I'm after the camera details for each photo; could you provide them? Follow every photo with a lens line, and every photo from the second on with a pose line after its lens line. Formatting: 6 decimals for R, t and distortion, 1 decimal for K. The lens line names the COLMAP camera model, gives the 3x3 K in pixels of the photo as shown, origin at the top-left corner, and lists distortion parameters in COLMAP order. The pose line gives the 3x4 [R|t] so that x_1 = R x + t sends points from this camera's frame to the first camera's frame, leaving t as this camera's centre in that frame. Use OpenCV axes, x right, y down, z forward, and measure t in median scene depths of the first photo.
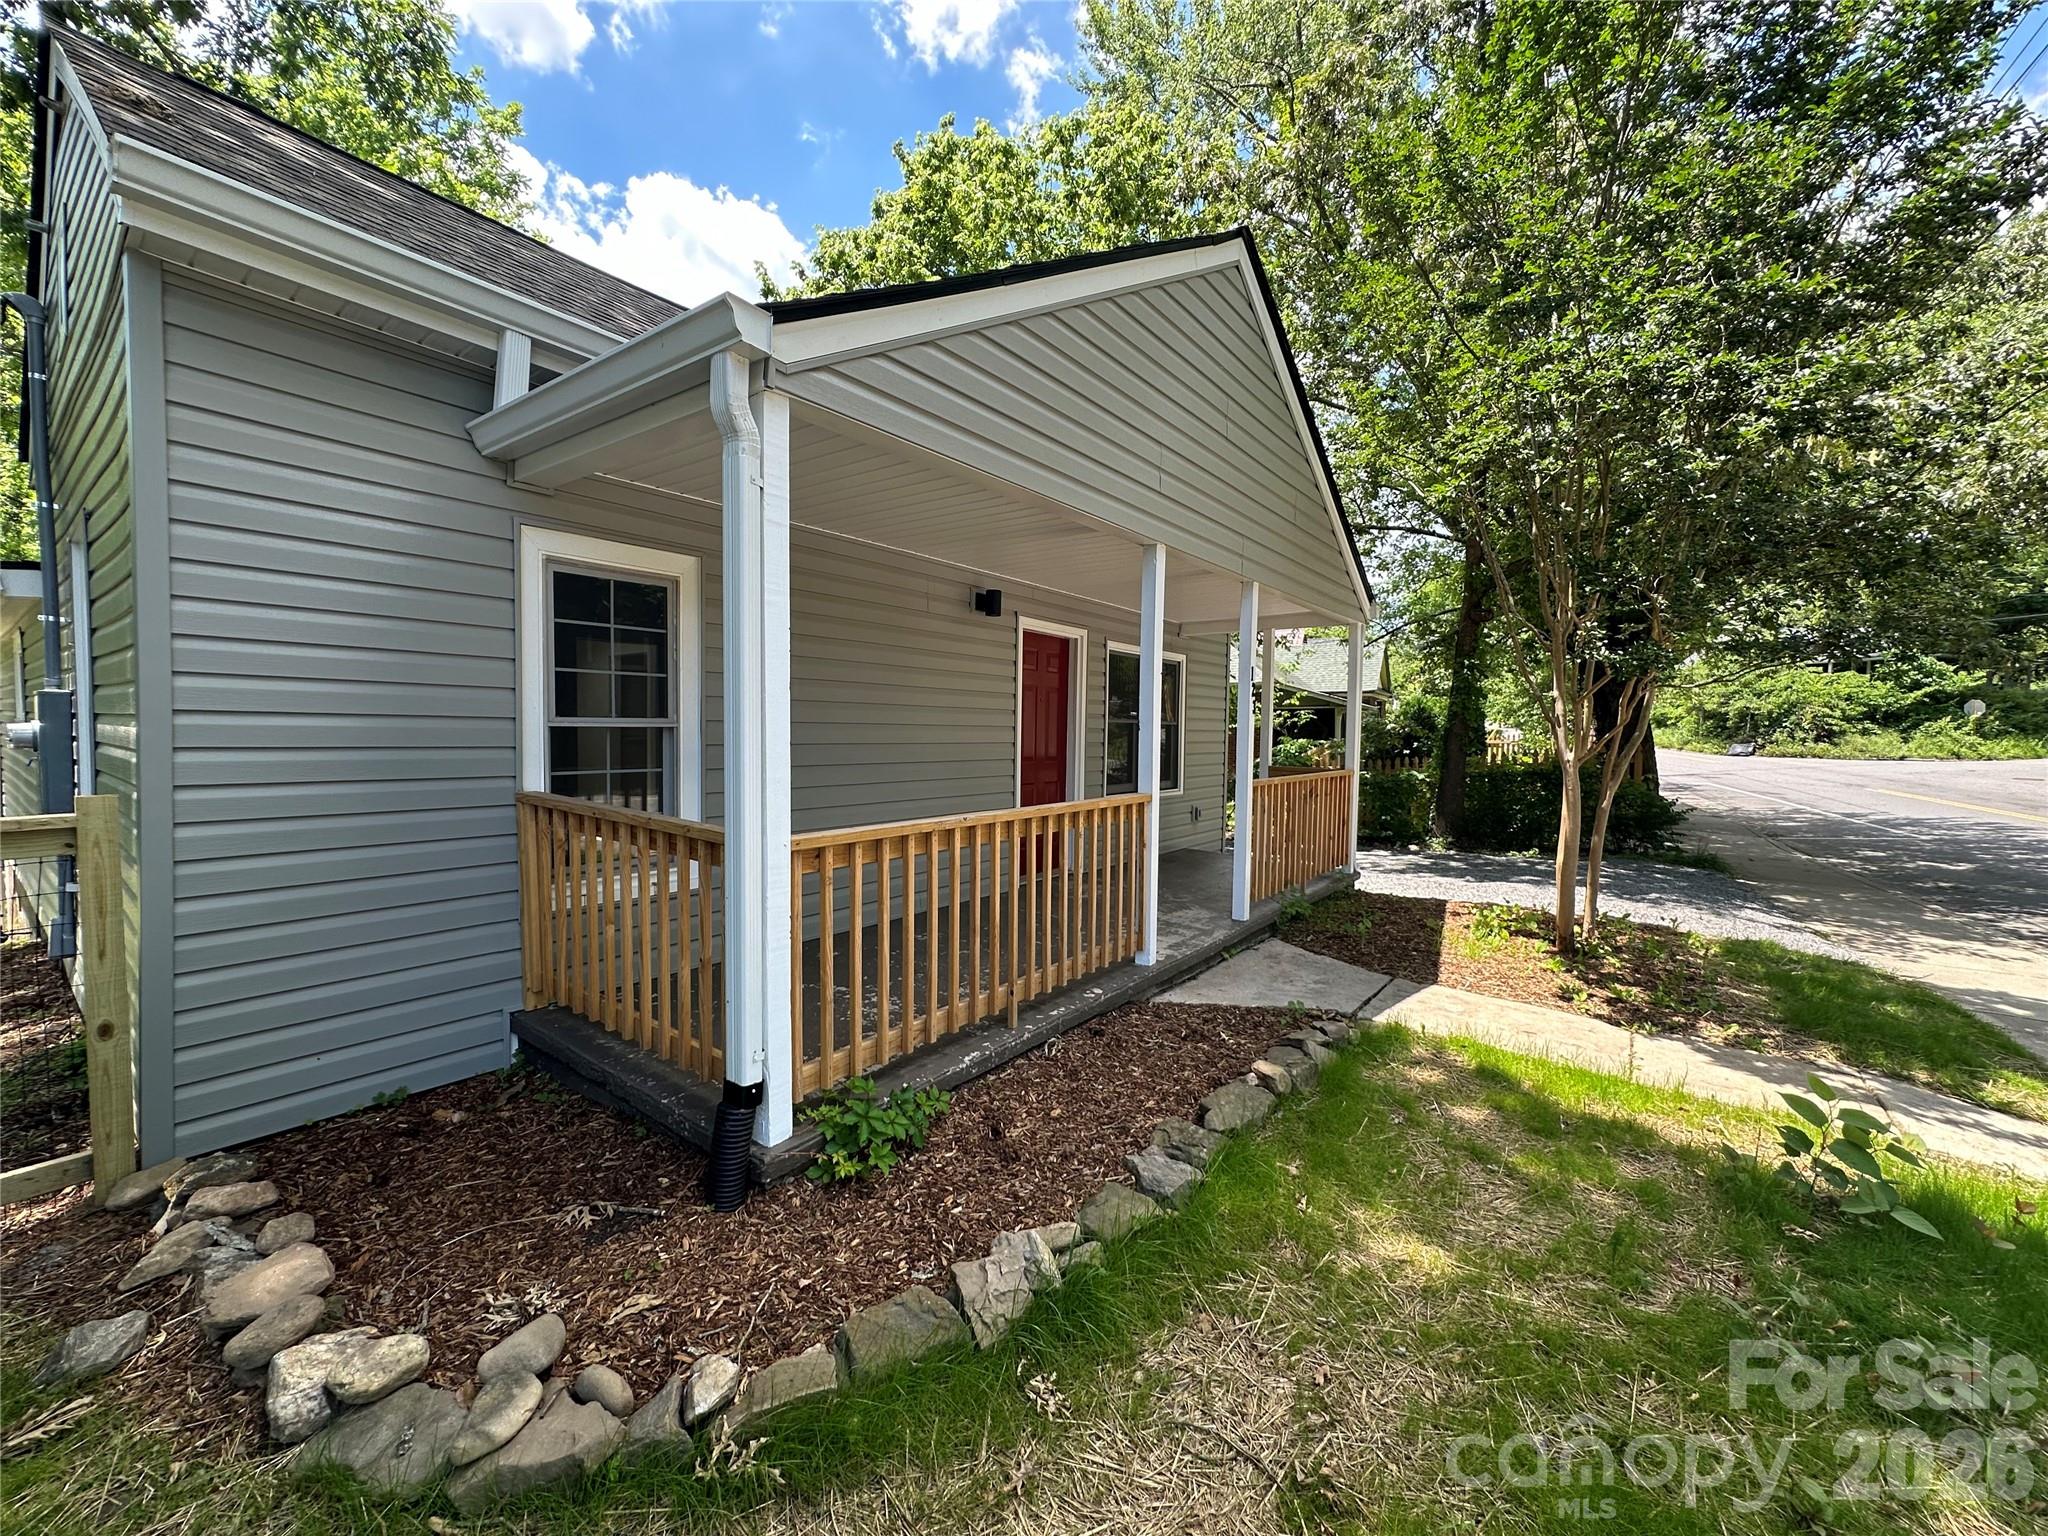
lens RADIAL K [[806.8, 0, 1029.0], [0, 806.8, 763.0], [0, 0, 1]] dist [0.001731, 0.000063]
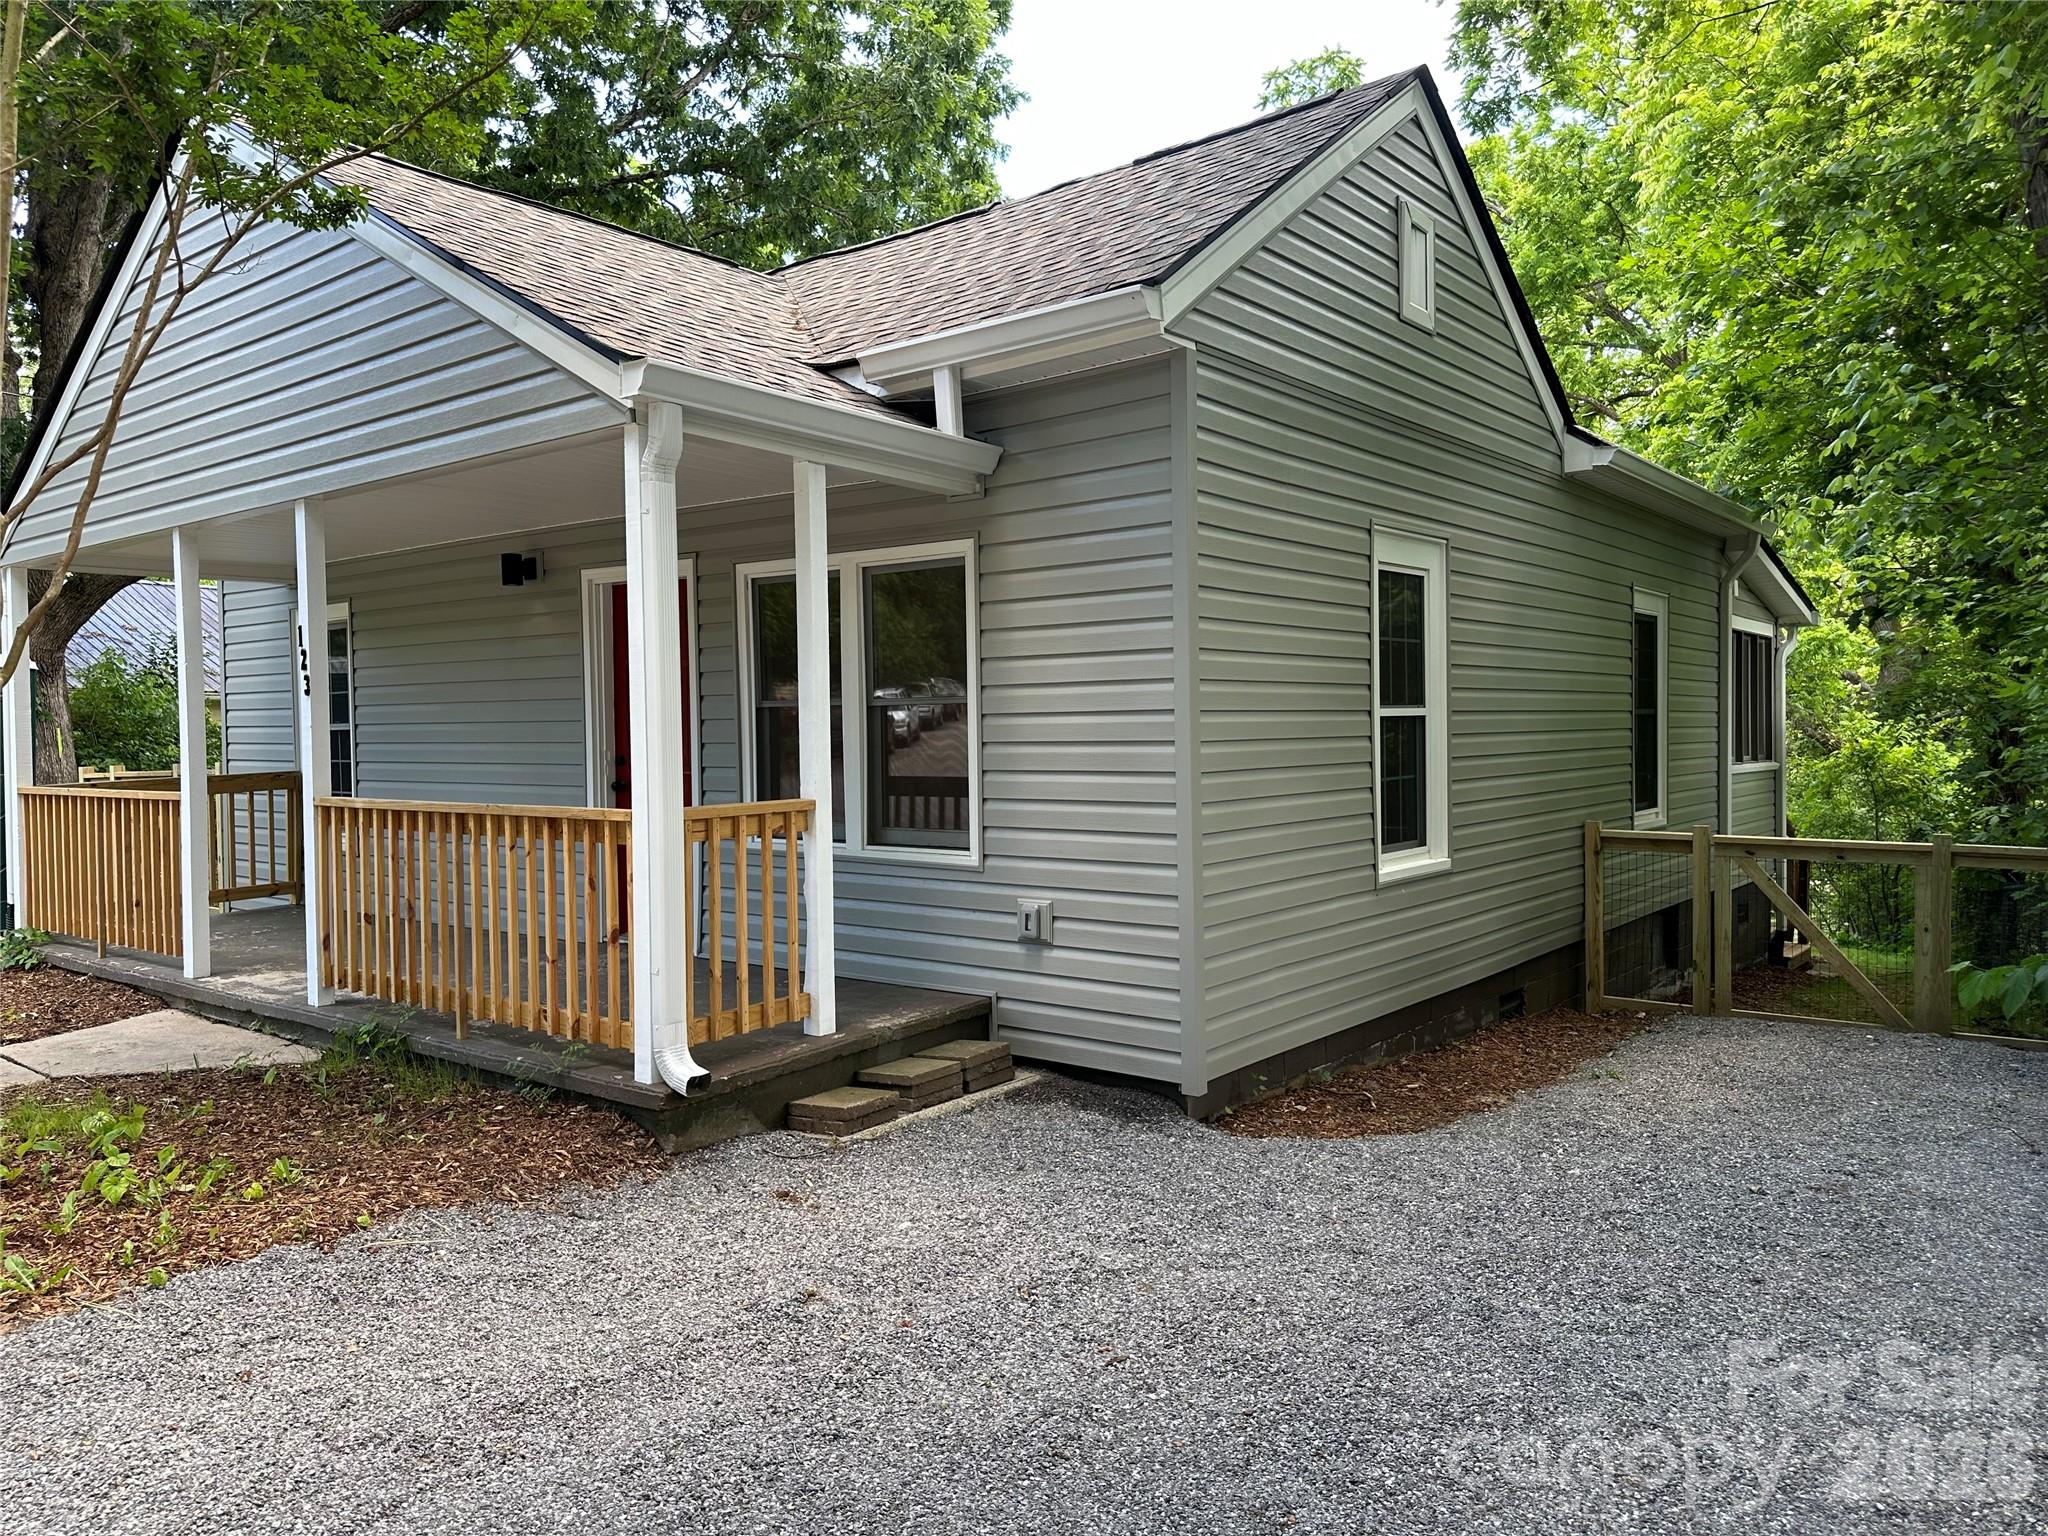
lens RADIAL K [[1425.4, 0, 1024.0], [0, 1425.4, 768.0], [0, 0, 1]] dist [0.205995, -0.444645]
pose [[-0.024376, 0.012313, -0.999627, 2.257921], [-0.032761, 0.999377, 0.013109, -0.058393], [0.999166, 0.033069, -0.023958, 2.503536]]
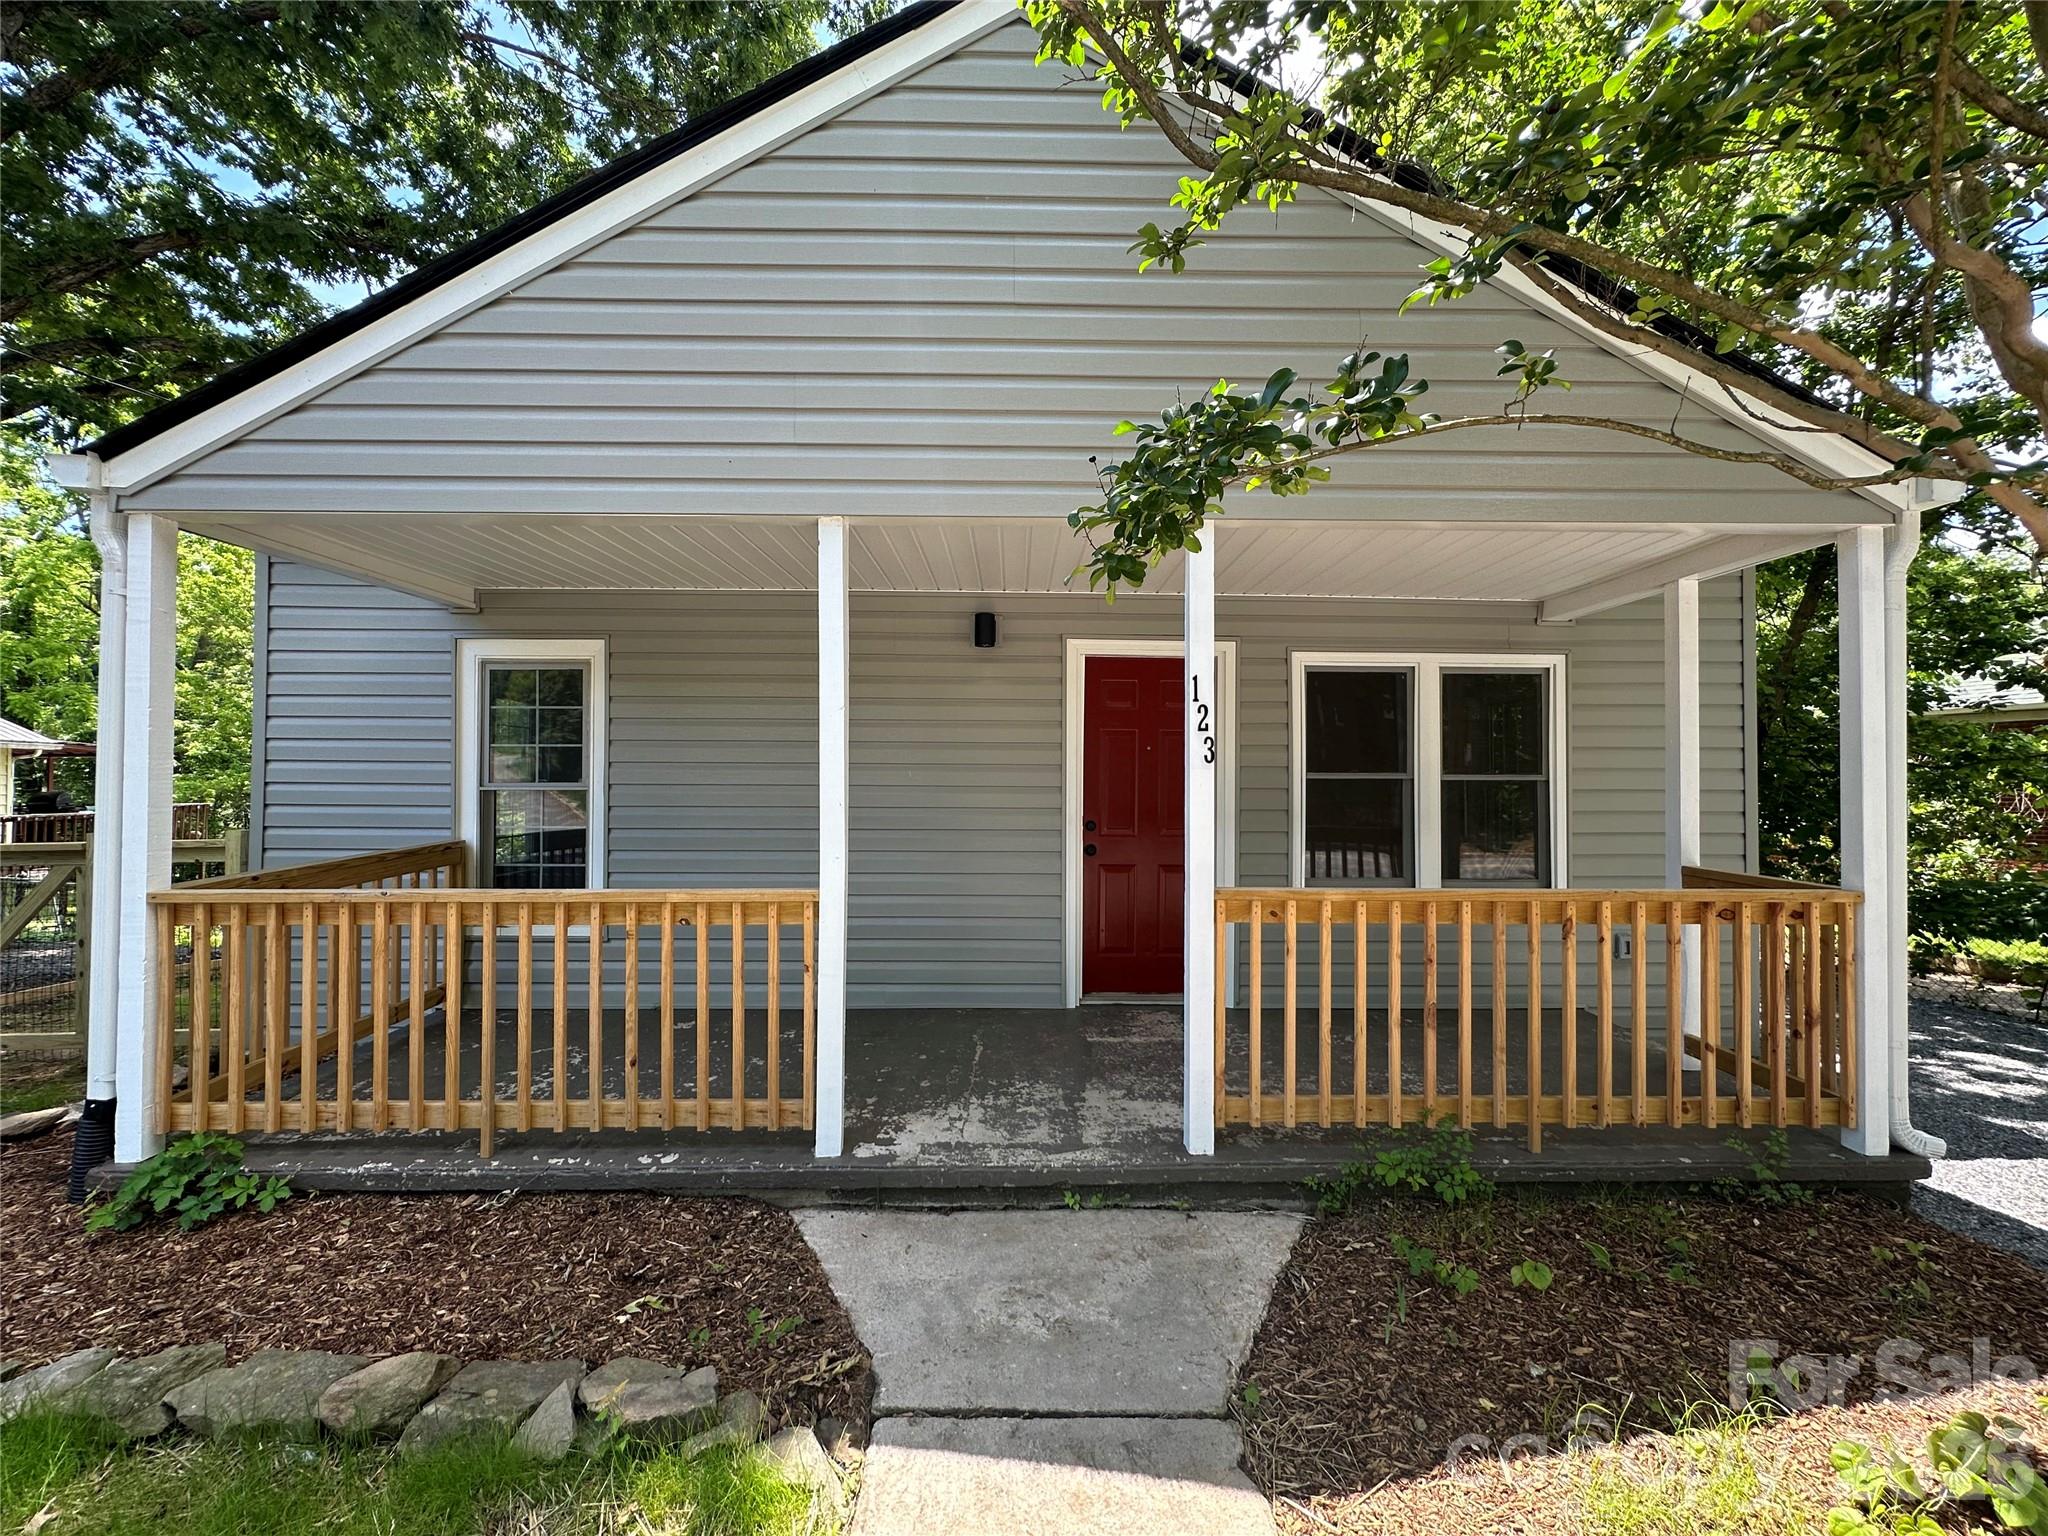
lens RADIAL K [[816.7, 0, 1024.9], [0, 816.7, 768.4], [0, 0, 1]] dist [-0.001664, 0.000201]
pose [[0.615811, -0.018596, -0.787674, 0.969998], [-0.030732, 0.998394, -0.047598, -0.044817], [0.787294, 0.053518, 0.614251, 0.888216]]
